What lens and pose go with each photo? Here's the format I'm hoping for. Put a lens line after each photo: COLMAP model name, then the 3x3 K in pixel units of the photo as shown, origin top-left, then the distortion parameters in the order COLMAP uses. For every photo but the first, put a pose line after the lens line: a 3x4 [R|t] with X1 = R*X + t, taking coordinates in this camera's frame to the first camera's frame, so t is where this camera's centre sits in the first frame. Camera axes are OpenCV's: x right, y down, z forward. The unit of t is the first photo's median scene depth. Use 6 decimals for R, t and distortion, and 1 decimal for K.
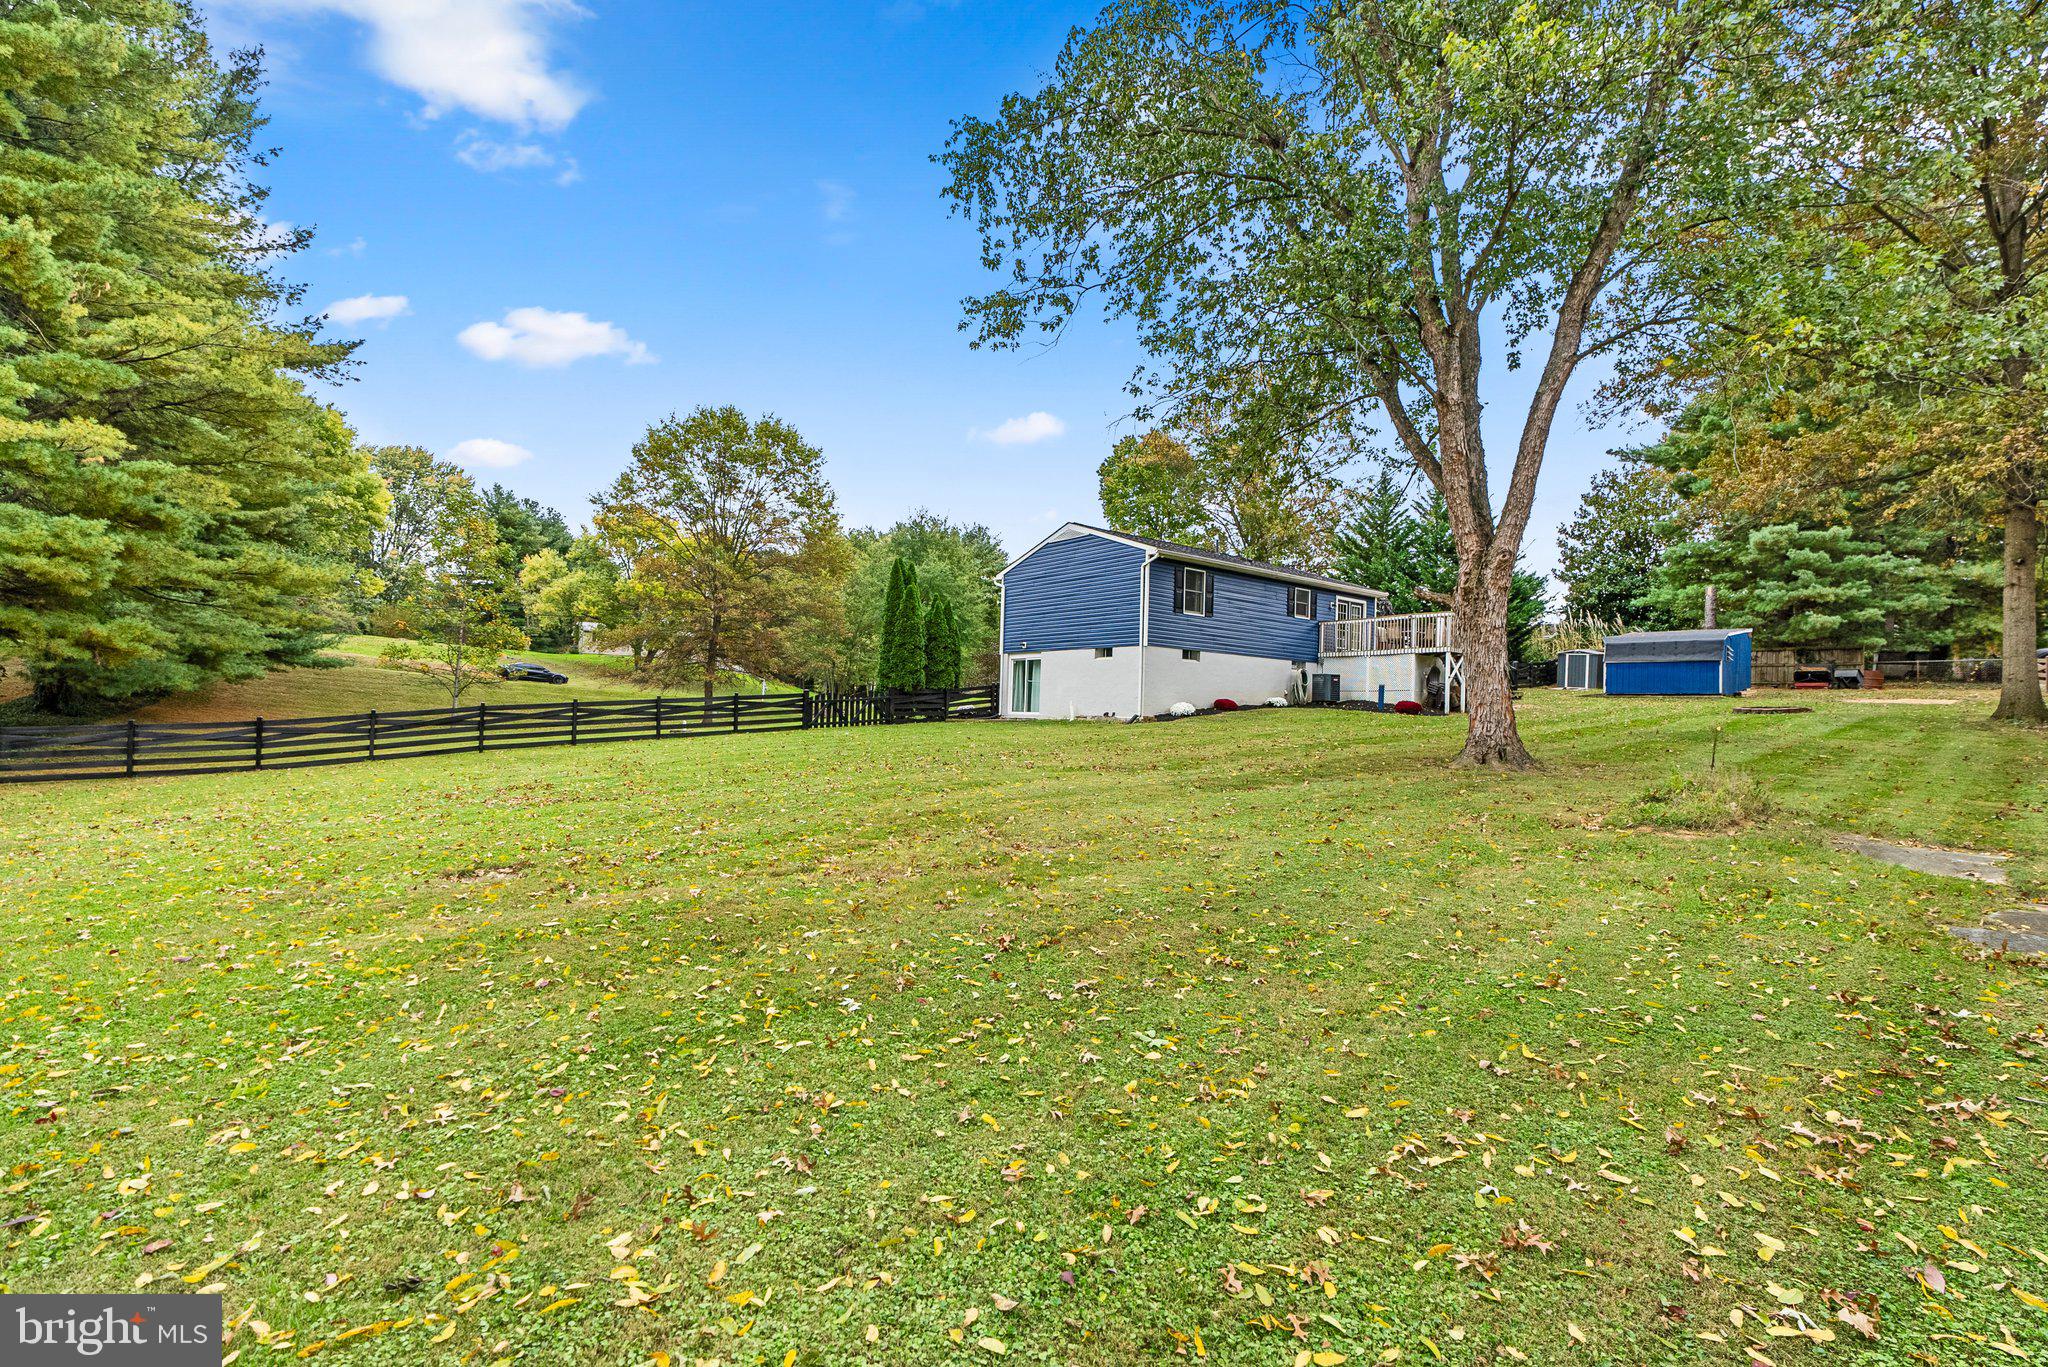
lens RADIAL K [[937.2, 0, 1024.6], [0, 937.2, 672.5], [0, 0, 1]] dist [-0.004498, 0.002802]
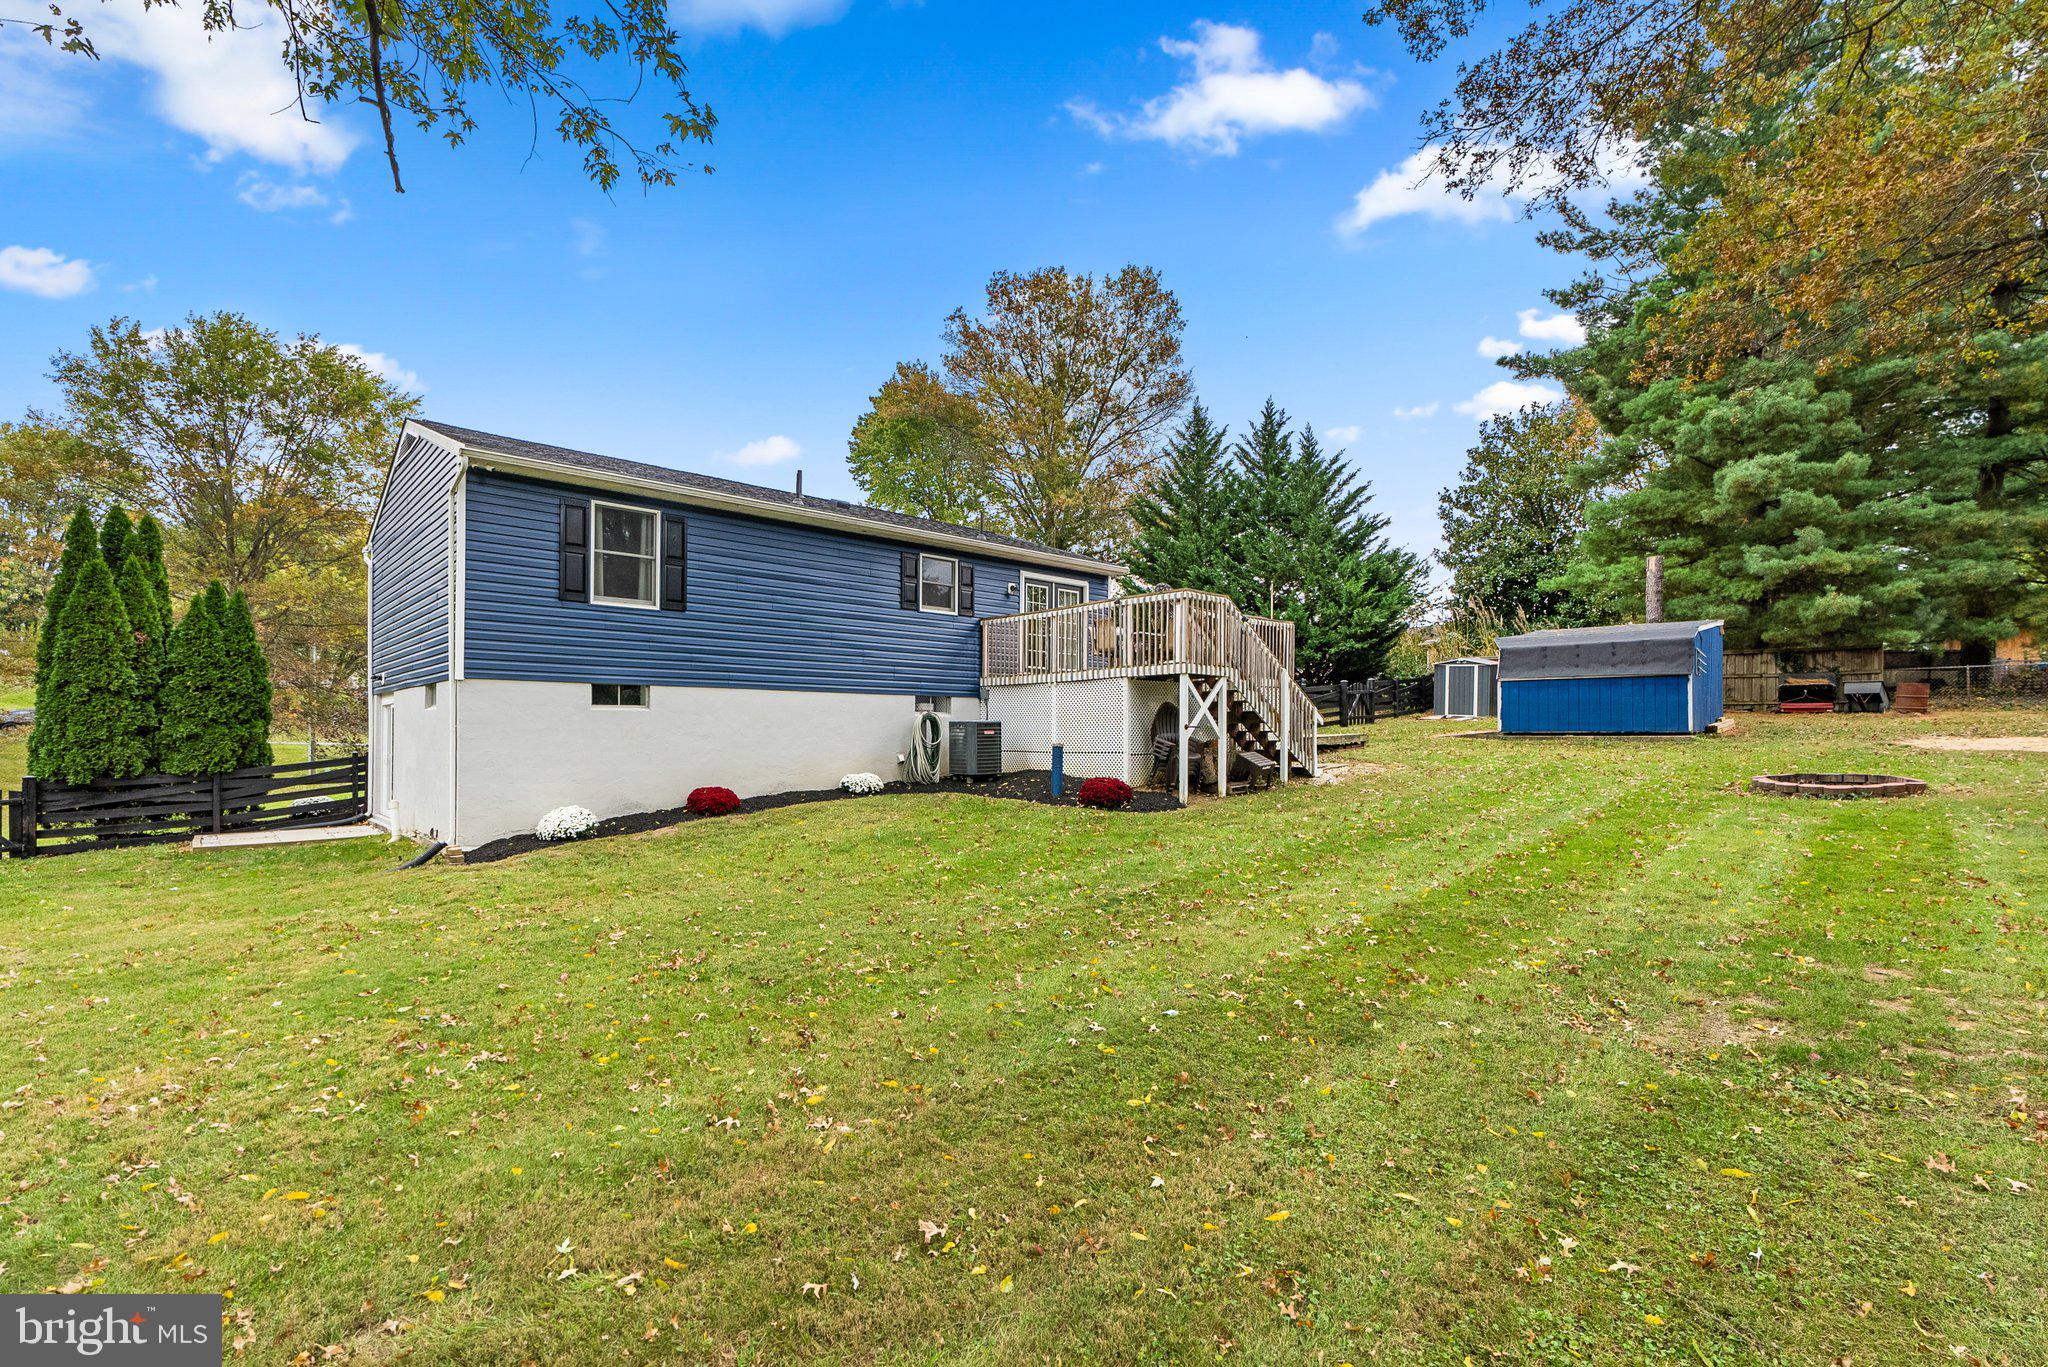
lens RADIAL K [[937.2, 0, 1025.9], [0, 937.2, 704.3], [0, 0, 1]] dist [-0.004498, 0.002802]
pose [[0.996348, -0.026078, 0.081311, 0.257964], [0.024620, 0.999519, 0.018885, -0.013887], [-0.081765, -0.016814, 0.996510, 0.410678]]
